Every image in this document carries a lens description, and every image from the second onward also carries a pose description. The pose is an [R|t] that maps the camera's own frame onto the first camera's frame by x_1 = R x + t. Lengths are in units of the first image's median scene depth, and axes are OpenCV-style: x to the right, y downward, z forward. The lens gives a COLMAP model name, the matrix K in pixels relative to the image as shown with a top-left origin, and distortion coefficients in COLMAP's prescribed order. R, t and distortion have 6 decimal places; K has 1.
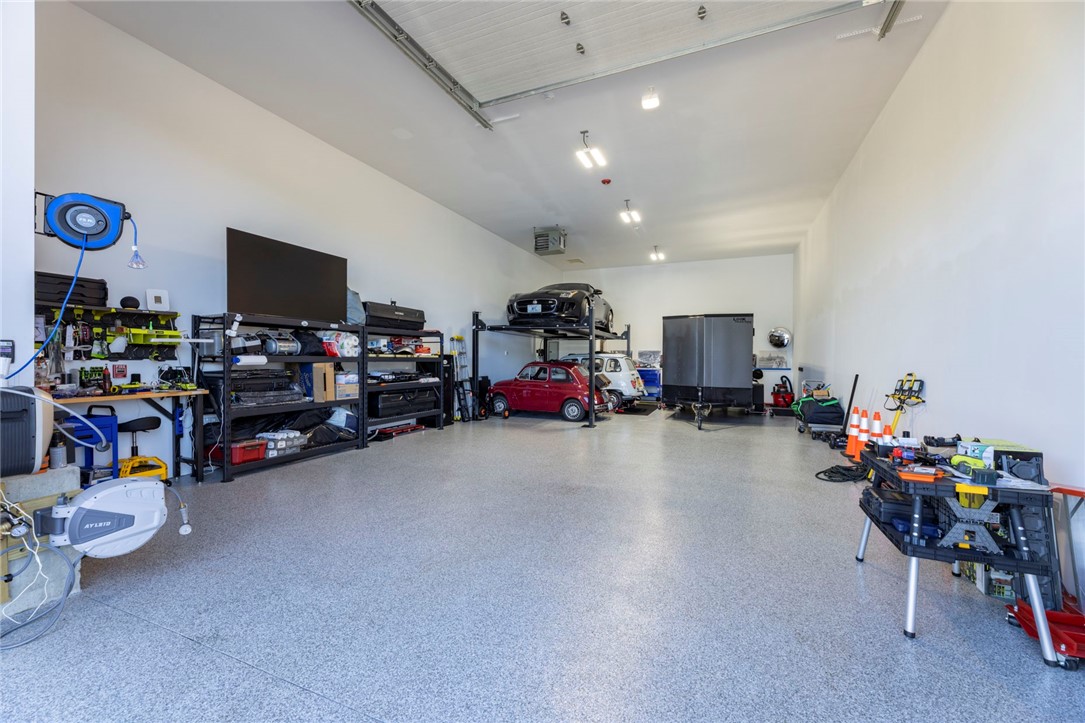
lens RADIAL K [[440.0, 0, 542.5], [0, 440.0, 361.5], [0, 0, 1]] dist [-0.001144, 0.000069]
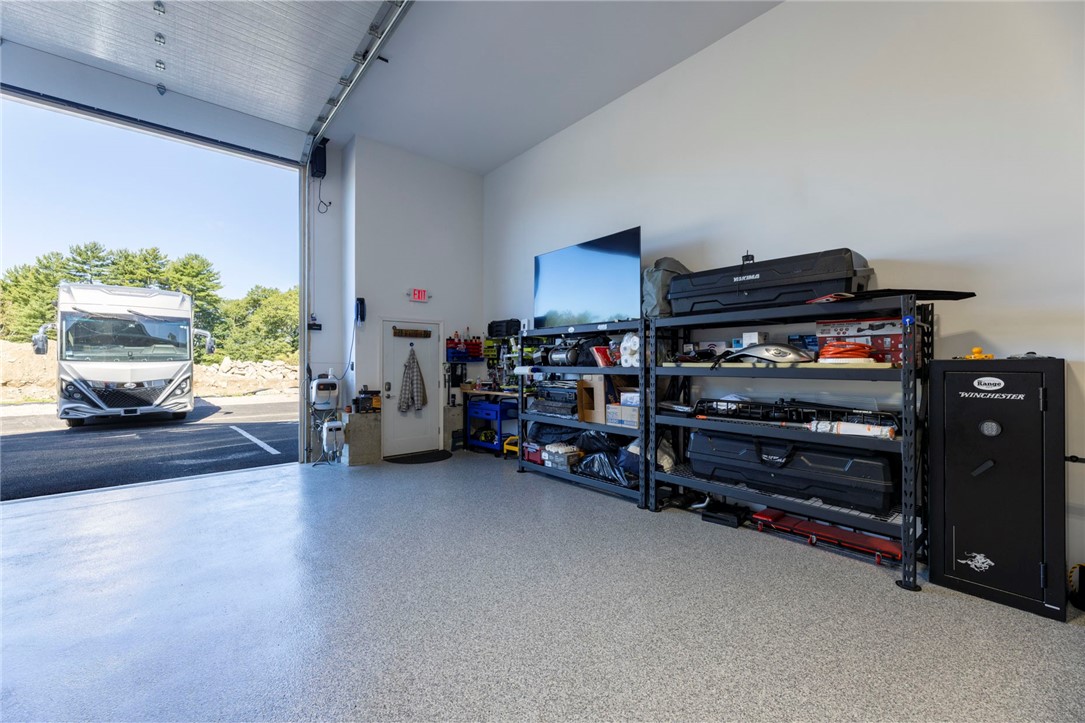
lens RADIAL K [[440.0, 0, 542.5], [0, 440.0, 361.5], [0, 0, 1]] dist [-0.001144, 0.000069]
pose [[-0.443532, -0.006609, -0.896234, 0.288254], [-0.003060, 0.999978, -0.005860, -0.017985], [0.896253, 0.000144, -0.443543, 1.373823]]
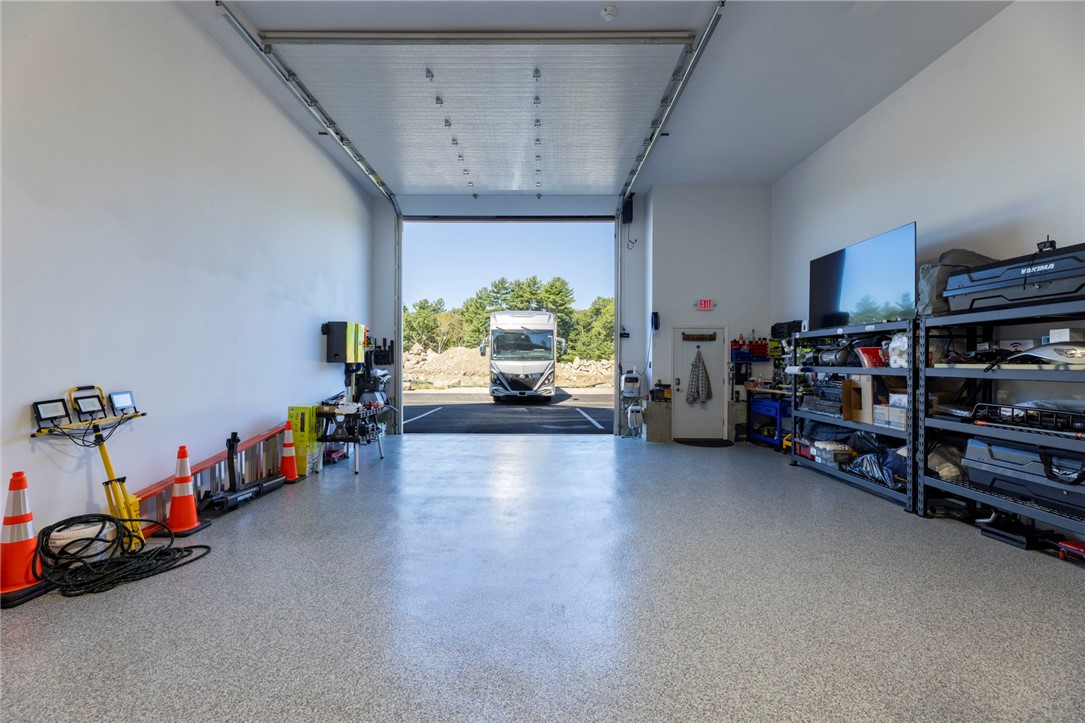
lens RADIAL K [[440.0, 0, 542.5], [0, 440.0, 361.5], [0, 0, 1]] dist [-0.001144, 0.000069]
pose [[-0.917849, -0.008875, -0.396830, 0.398477], [-0.009649, 0.999953, -0.000044, -0.018294], [0.396812, 0.003789, -0.917892, 1.632000]]
